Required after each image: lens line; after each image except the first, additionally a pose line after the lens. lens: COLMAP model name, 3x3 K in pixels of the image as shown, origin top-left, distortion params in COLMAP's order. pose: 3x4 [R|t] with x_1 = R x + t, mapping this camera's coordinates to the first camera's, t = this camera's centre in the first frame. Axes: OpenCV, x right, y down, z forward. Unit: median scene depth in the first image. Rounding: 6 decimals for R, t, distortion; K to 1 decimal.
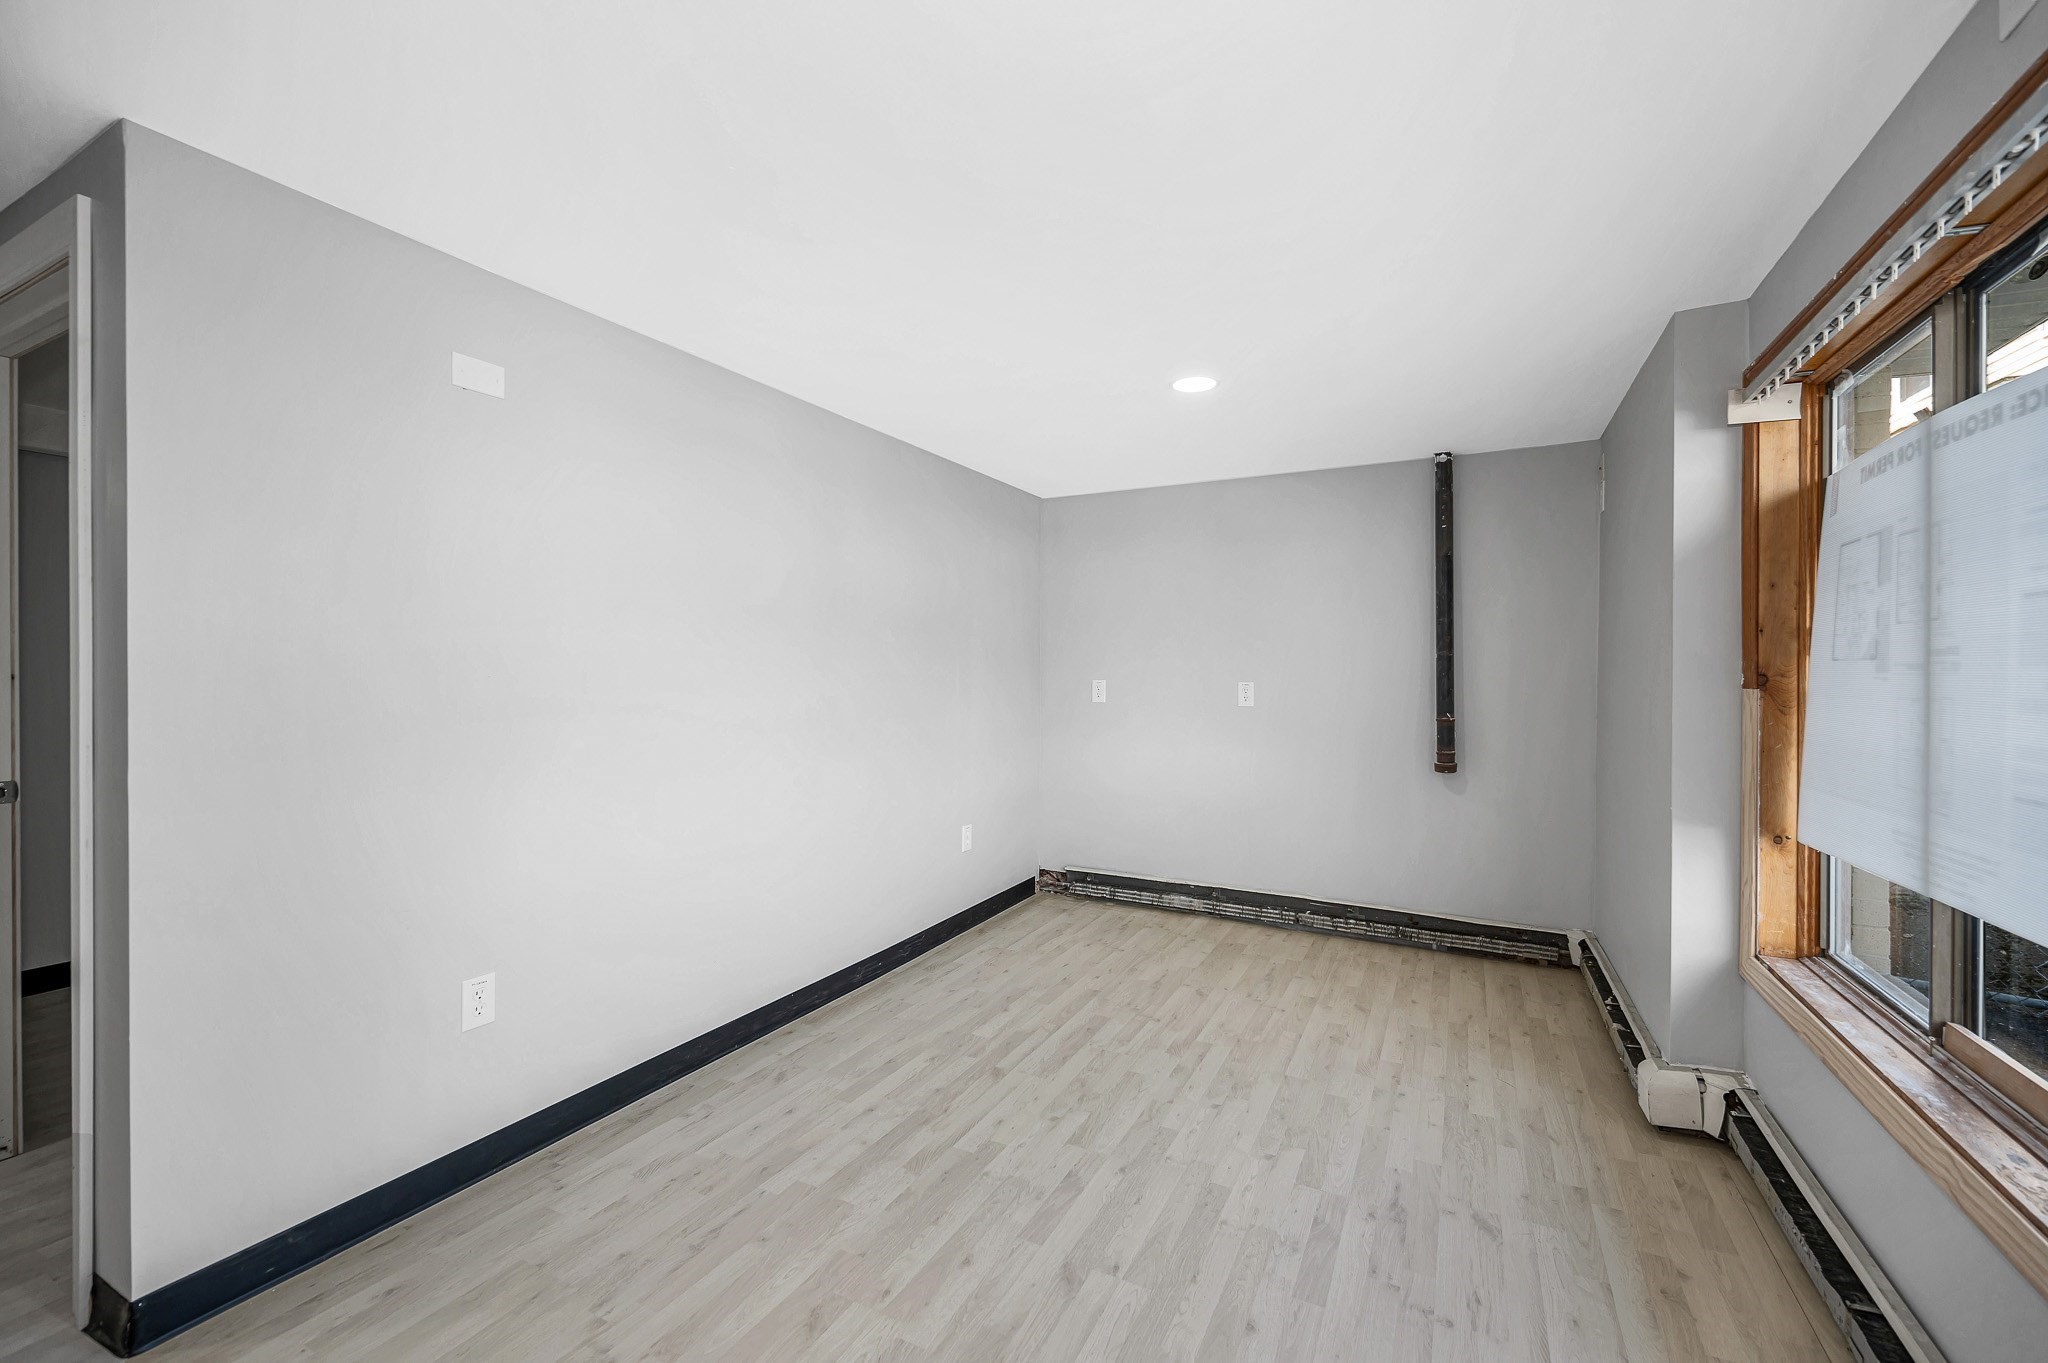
lens RADIAL K [[819.5, 0, 1030.0], [0, 819.5, 677.7], [0, 0, 1]] dist [-0.001551, 0.000323]
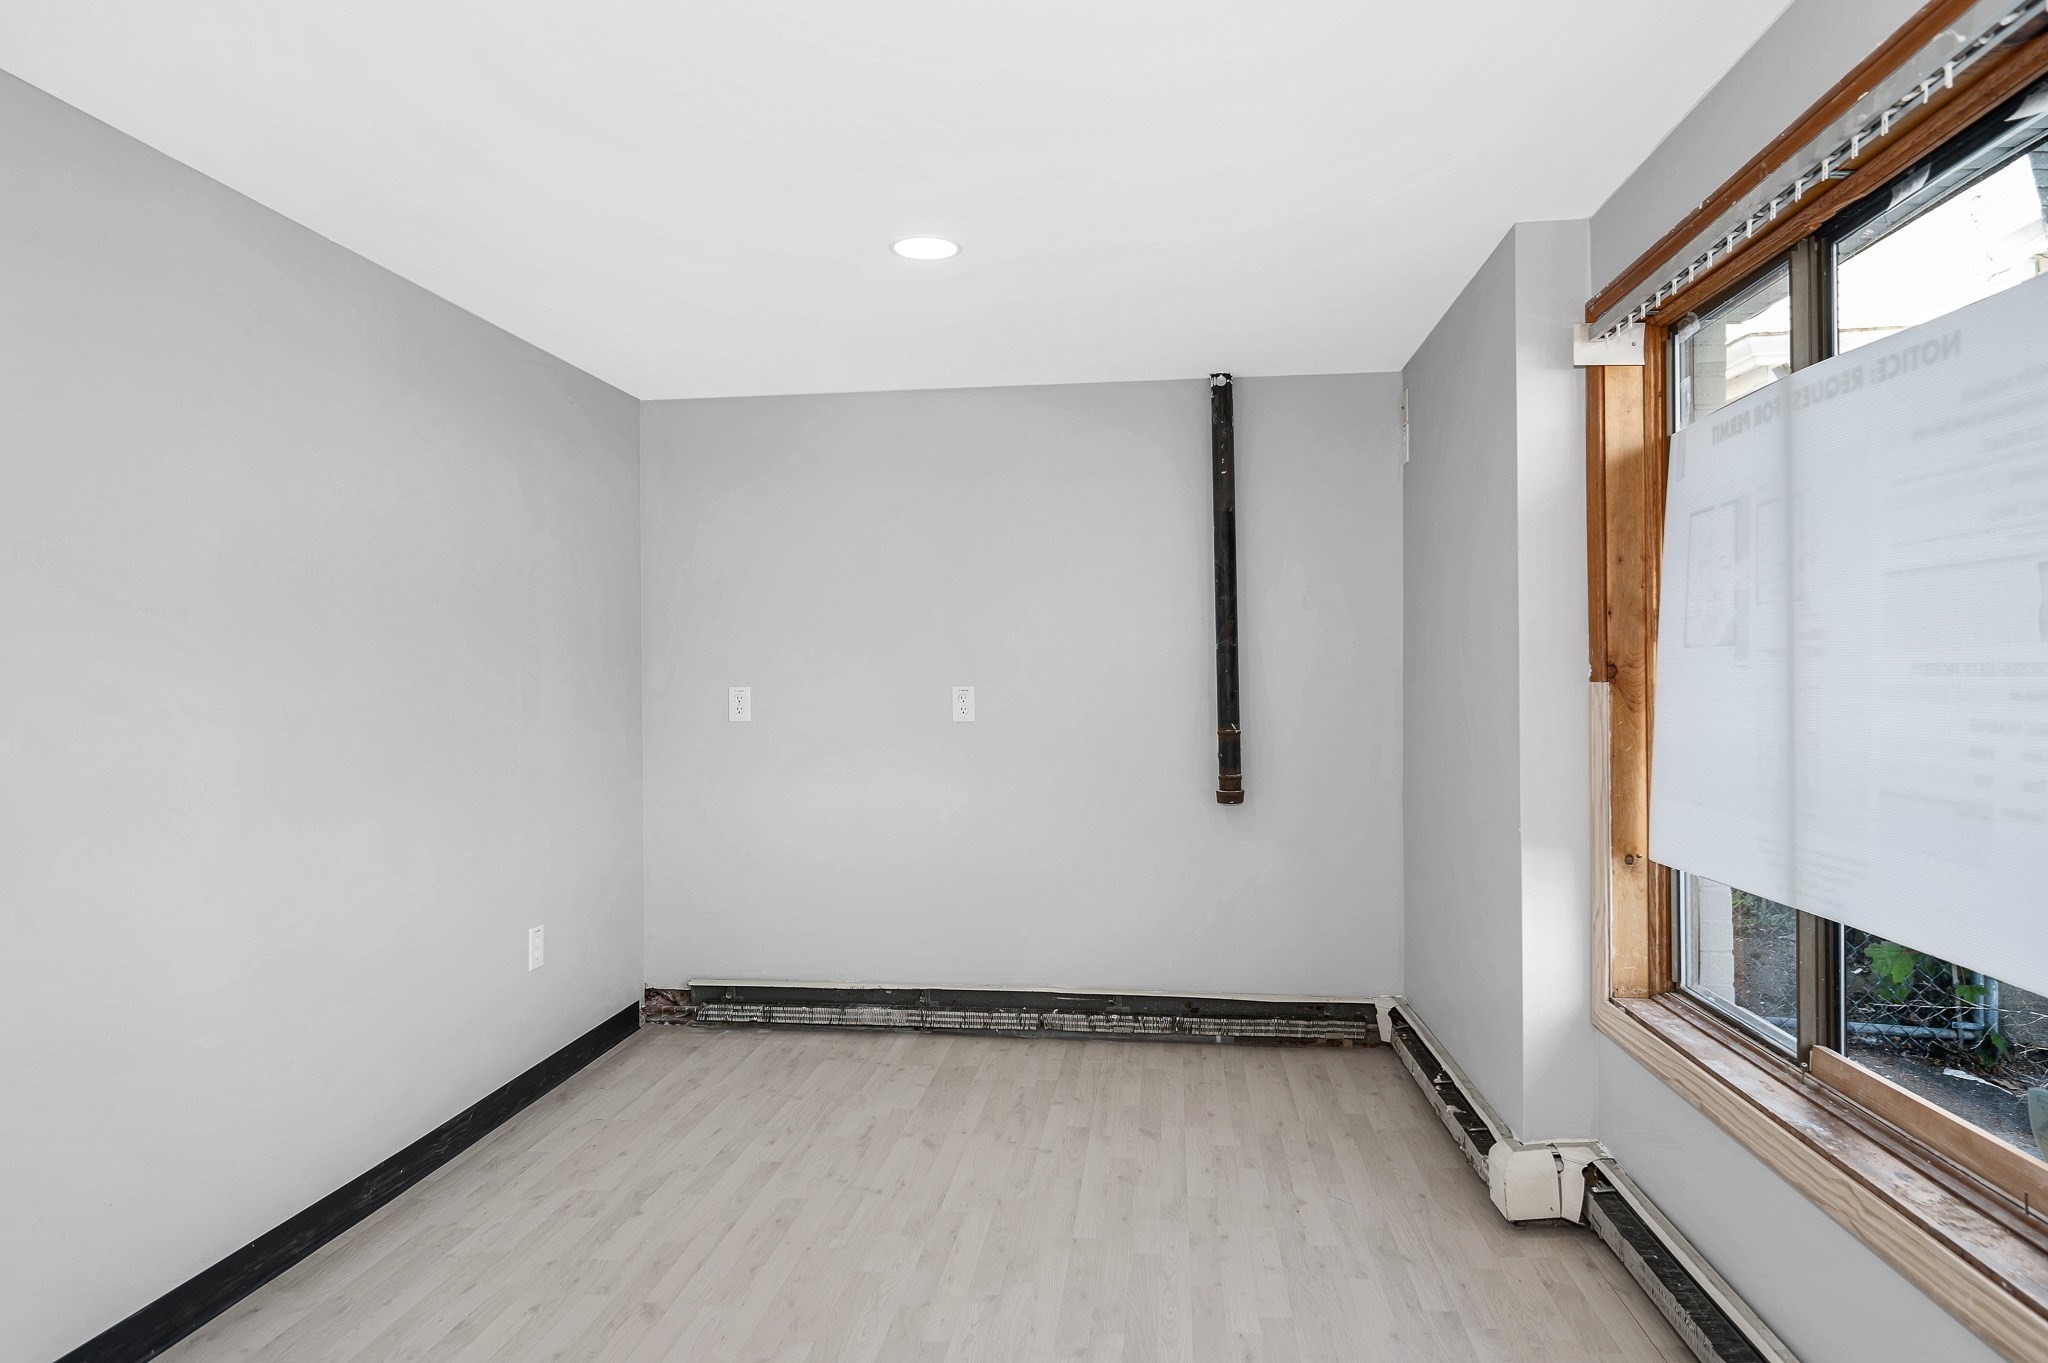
lens RADIAL K [[1242.7, 0, 1024.0], [0, 1242.7, 681.5], [0, 0, 1]] dist [-0.000562, -0.001581]
pose [[0.939450, -0.013812, 0.342407, -0.108508], [0.014615, 0.999893, 0.000236, 0.004061], [-0.342374, 0.004783, 0.939552, 0.004552]]
